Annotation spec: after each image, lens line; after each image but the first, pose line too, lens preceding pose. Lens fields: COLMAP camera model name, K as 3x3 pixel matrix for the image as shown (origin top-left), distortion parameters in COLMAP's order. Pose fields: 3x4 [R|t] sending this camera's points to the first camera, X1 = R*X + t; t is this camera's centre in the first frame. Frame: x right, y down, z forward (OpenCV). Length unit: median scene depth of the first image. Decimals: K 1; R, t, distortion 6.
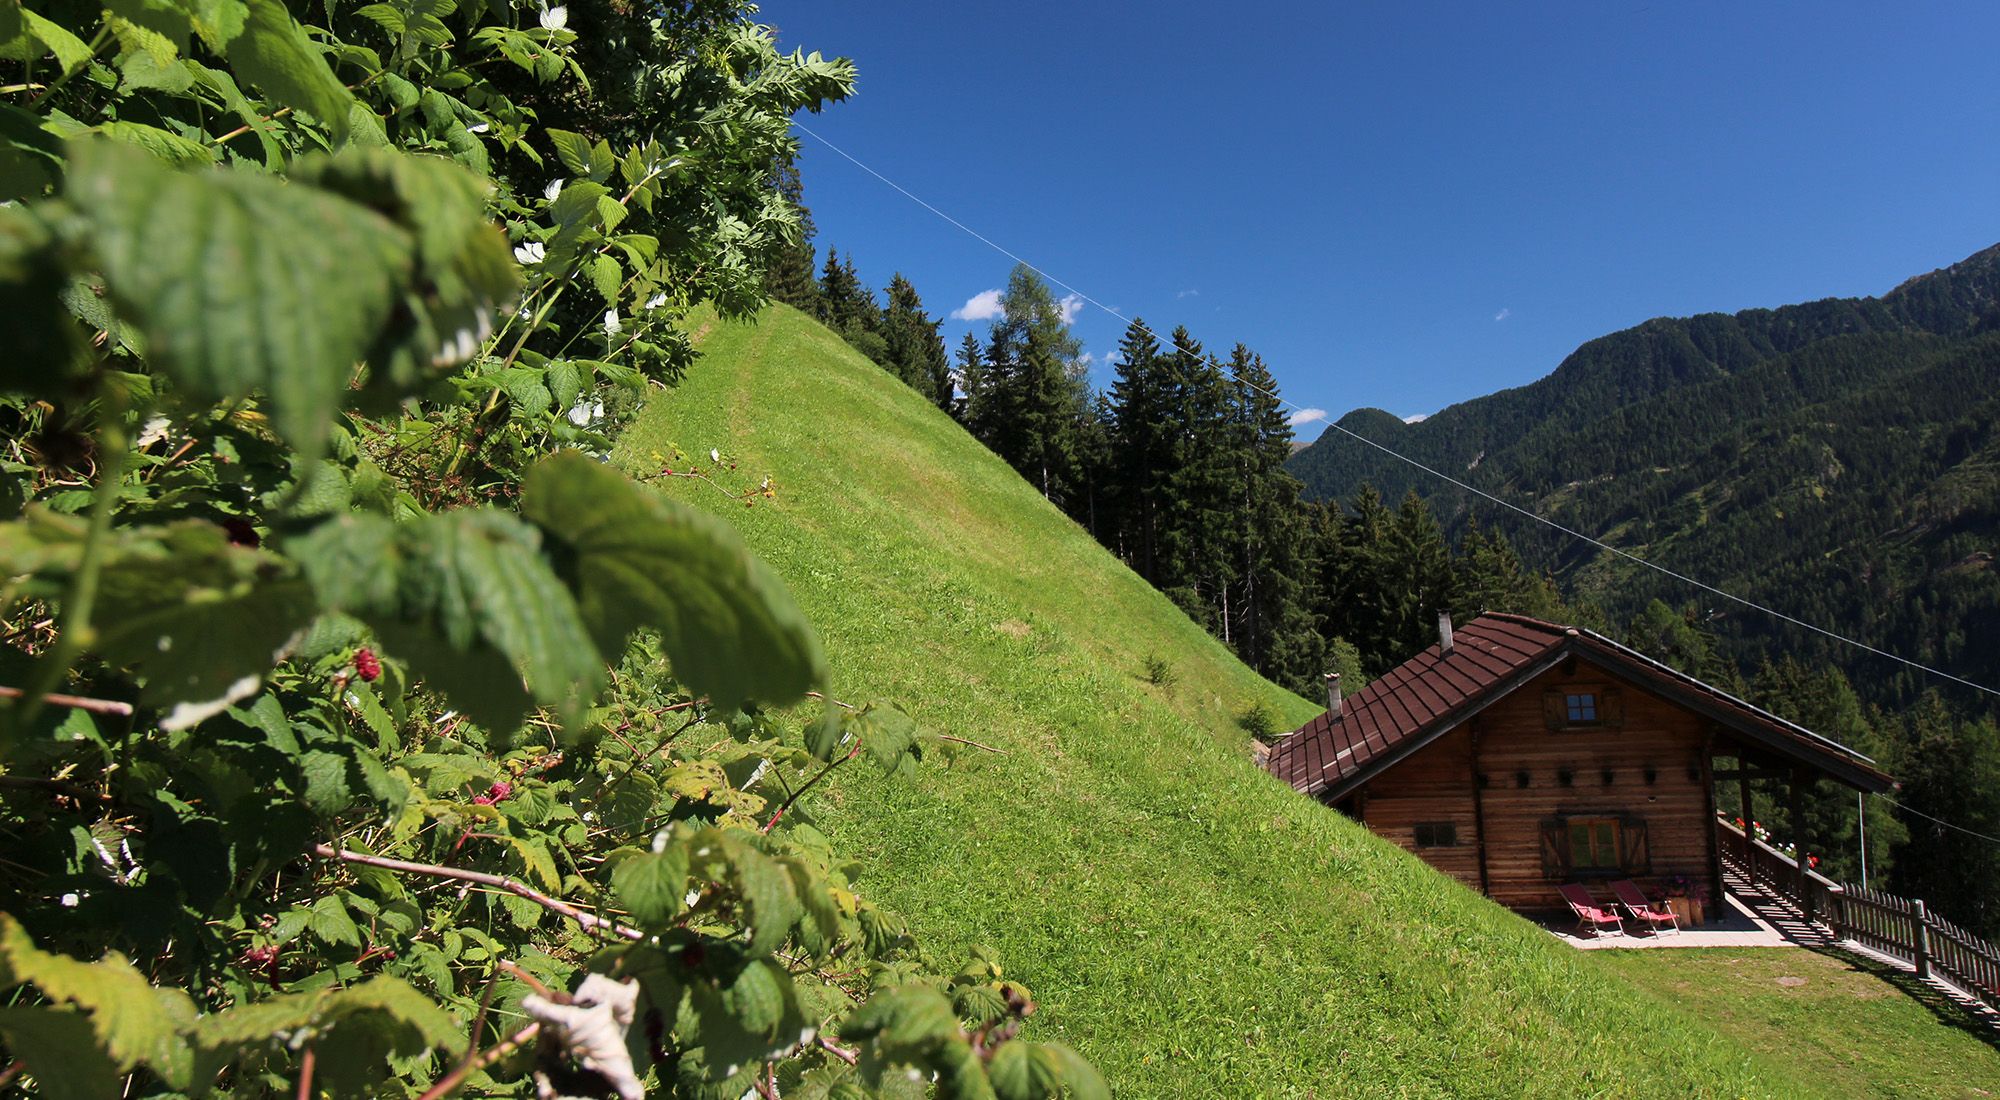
lens RADIAL K [[1548.9, 0, 989.5], [0, 1548.9, 458.3], [0, 0, 1]] dist [0.018164, -0.006983]
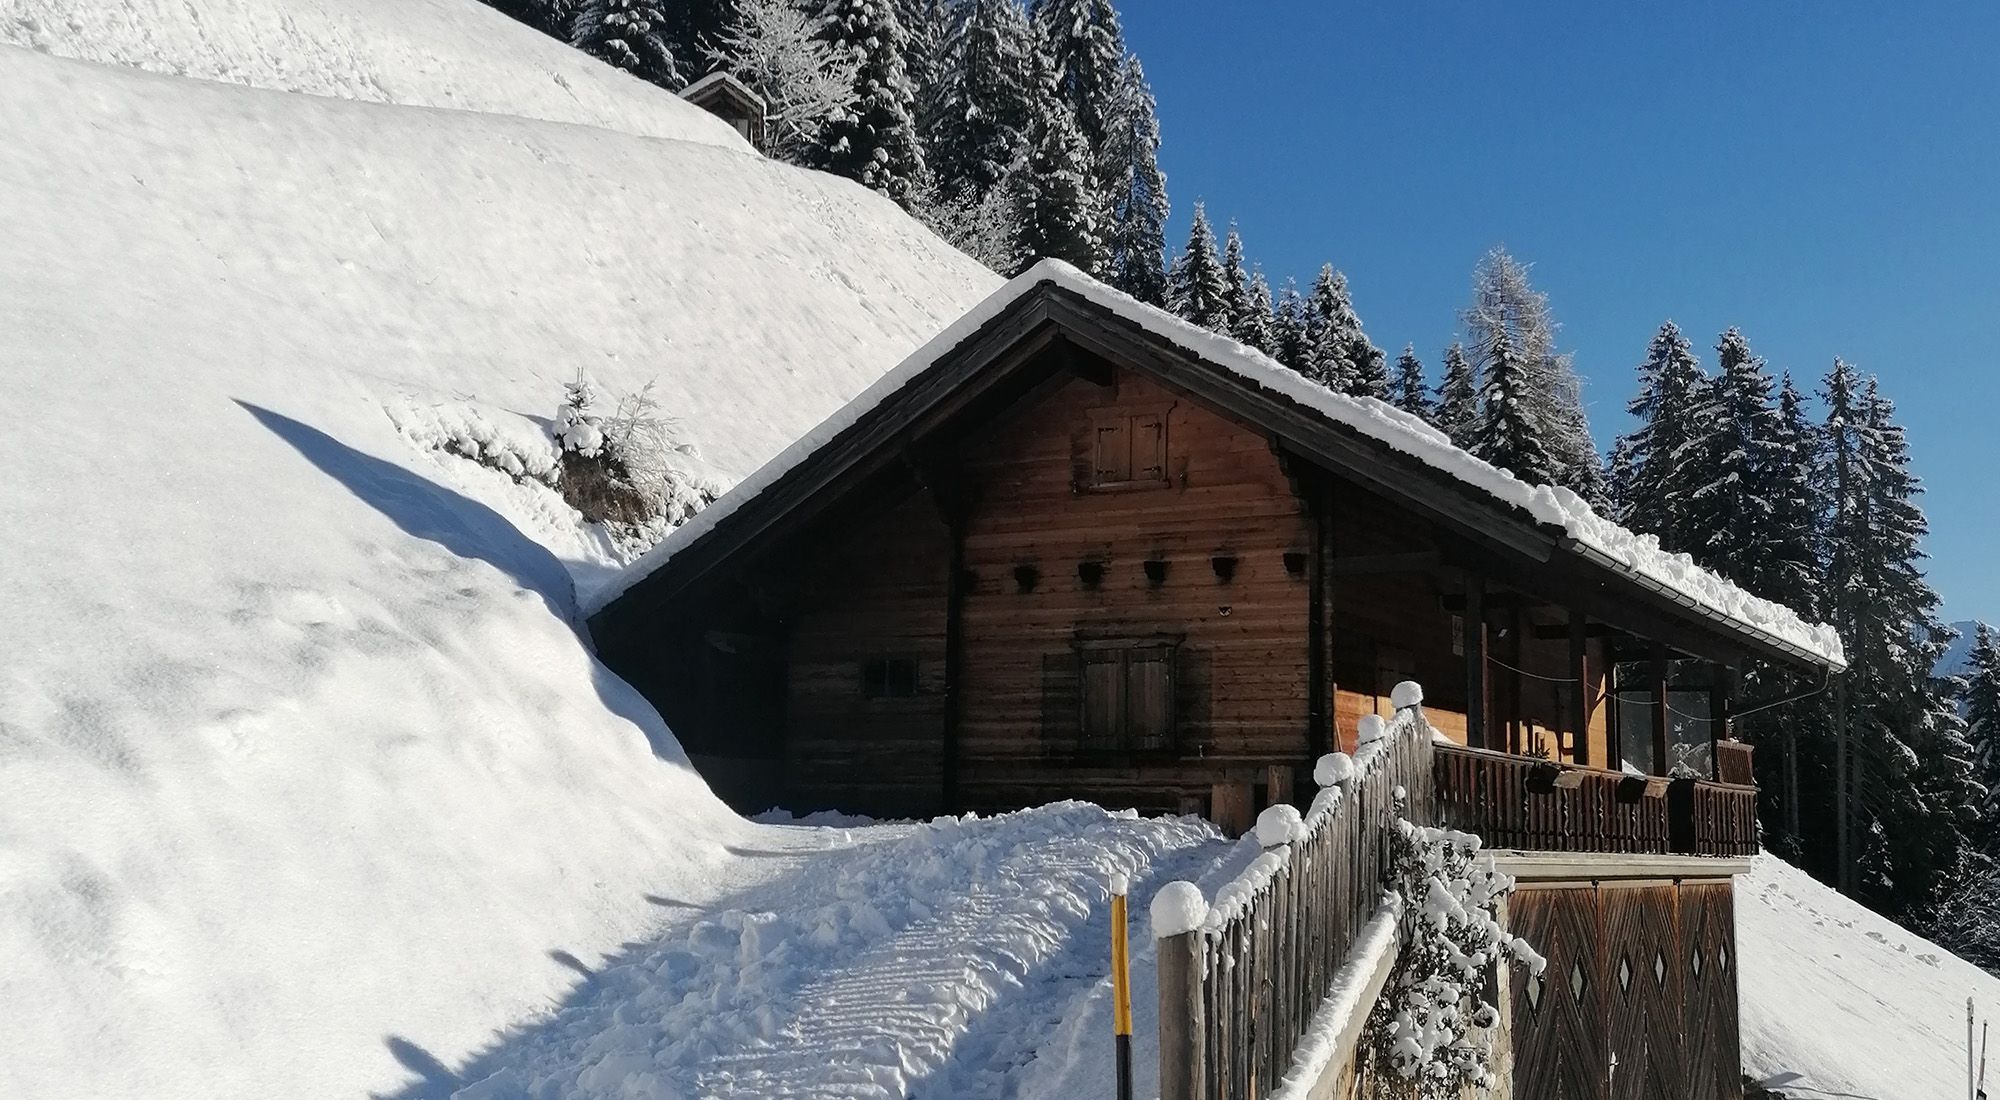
lens RADIAL K [[2109.4, 0, 999.0], [0, 2109.4, 476.3], [0, 0, 1]] dist [0.111237, -0.002039]
pose [[0.942348, 0.018715, -0.334111, 0.584983], [-0.045936, 0.996218, -0.073758, 0.227187], [0.331467, 0.084853, 0.939643, 0.289200]]
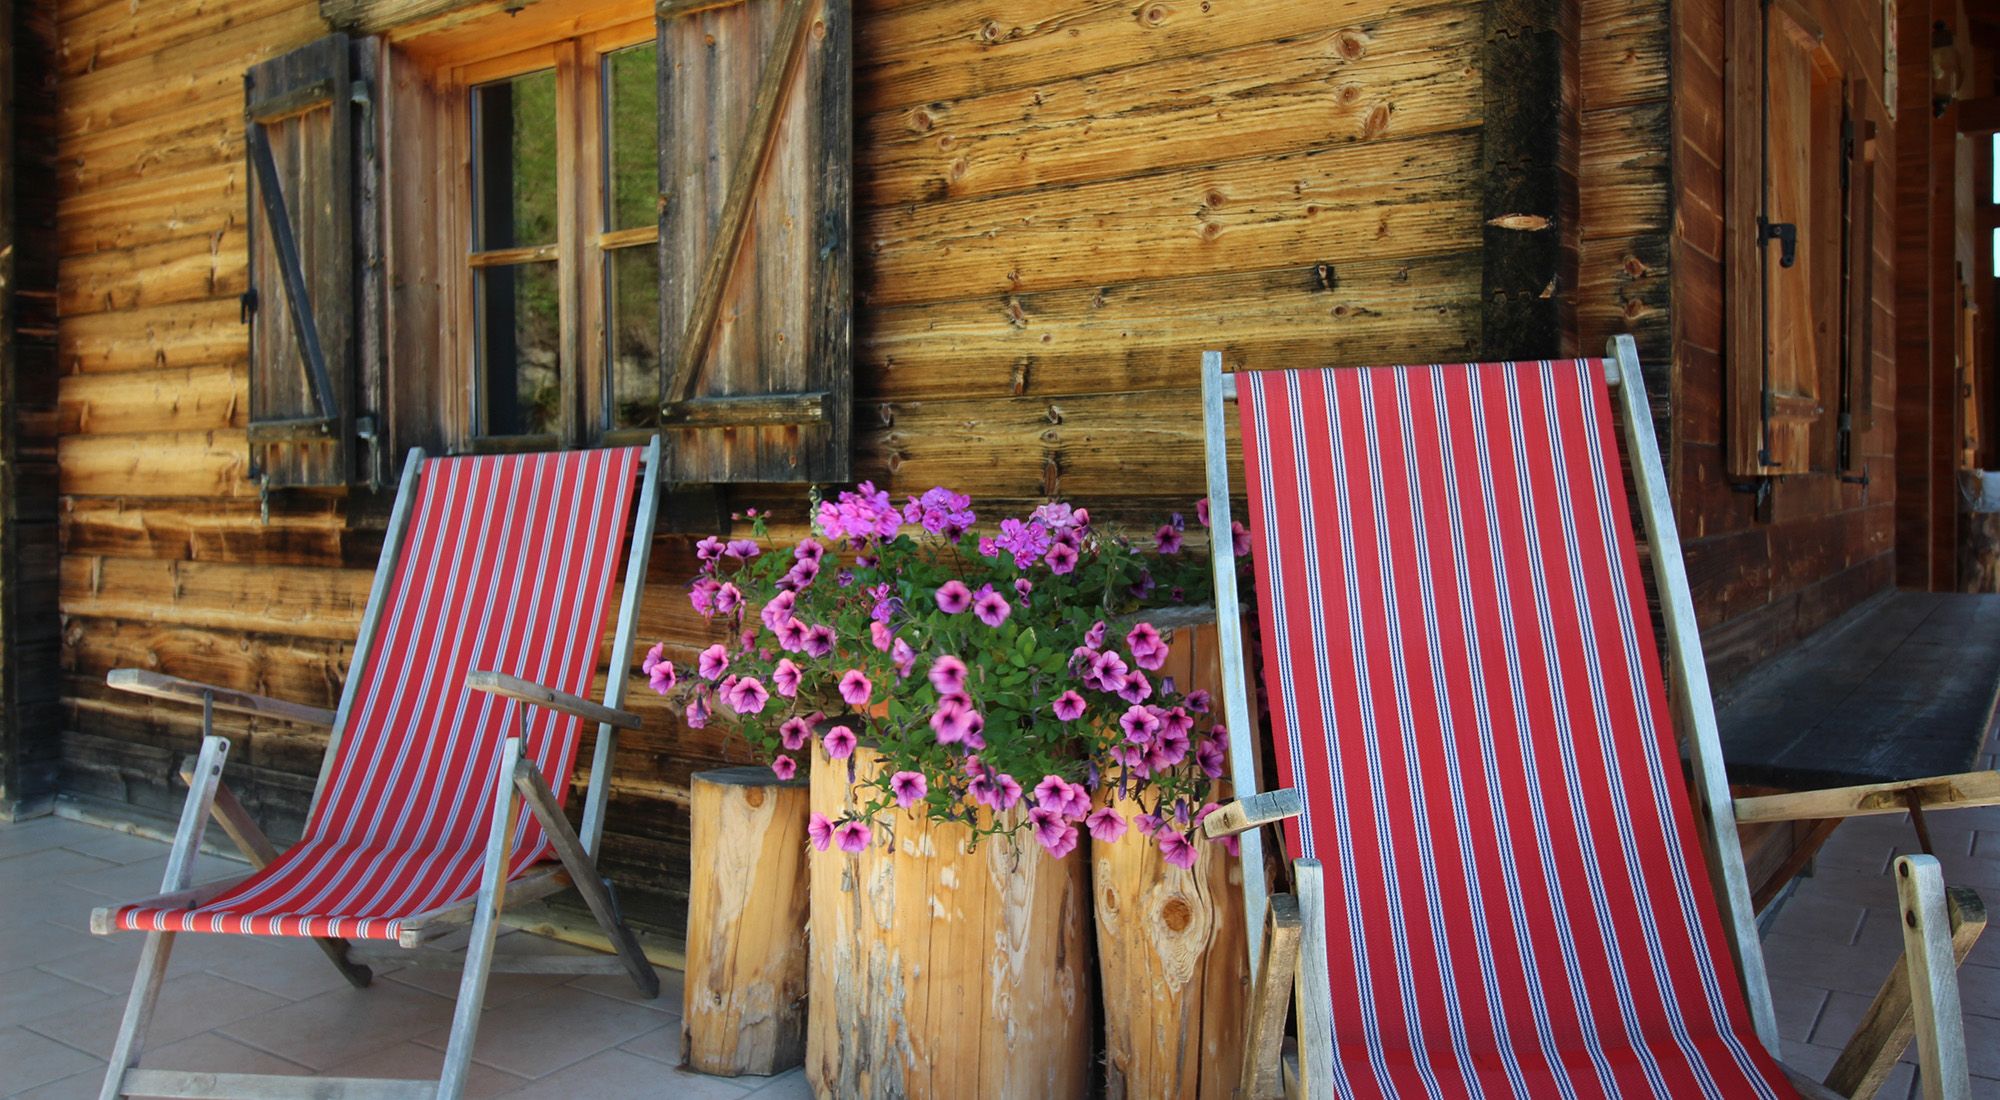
lens RADIAL K [[1529.9, 0, 996.2], [0, 1529.9, 484.8], [0, 0, 1]] dist [0.014216, -0.000870]
pose [[0.914983, 0.053614, -0.399914, 0.459802], [-0.012593, 0.994444, 0.104507, 0.253023], [0.403295, -0.090586, 0.910575, 0.905277]]
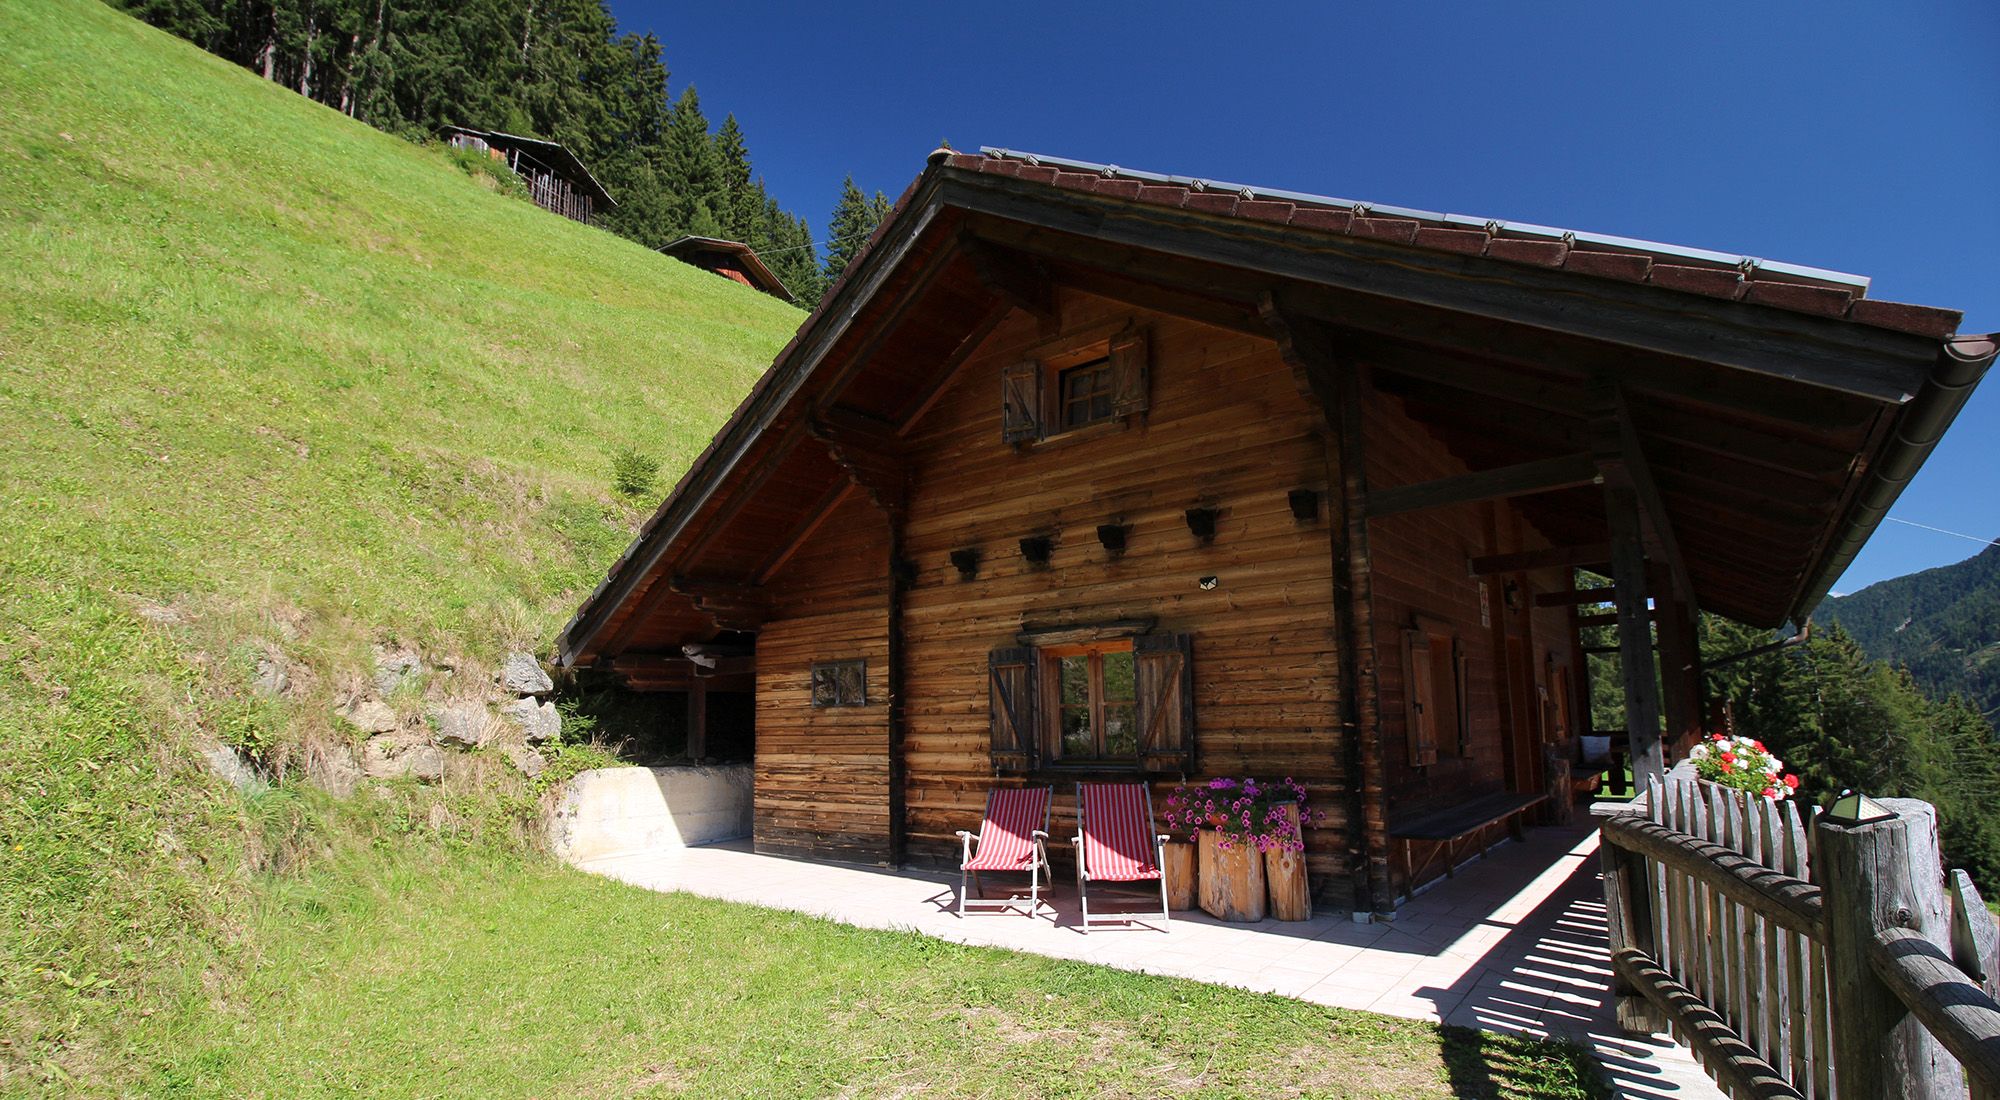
lens RADIAL K [[914.7, 0, 1000.8], [0, 914.7, 616.6], [0, 0, 1]] dist [0.000277, -0.012672]
pose [[0.886367, -0.016126, -0.462702, 0.478685], [0.009330, 0.999812, -0.016972, 0.227922], [0.462889, 0.010727, 0.886351, 0.764029]]
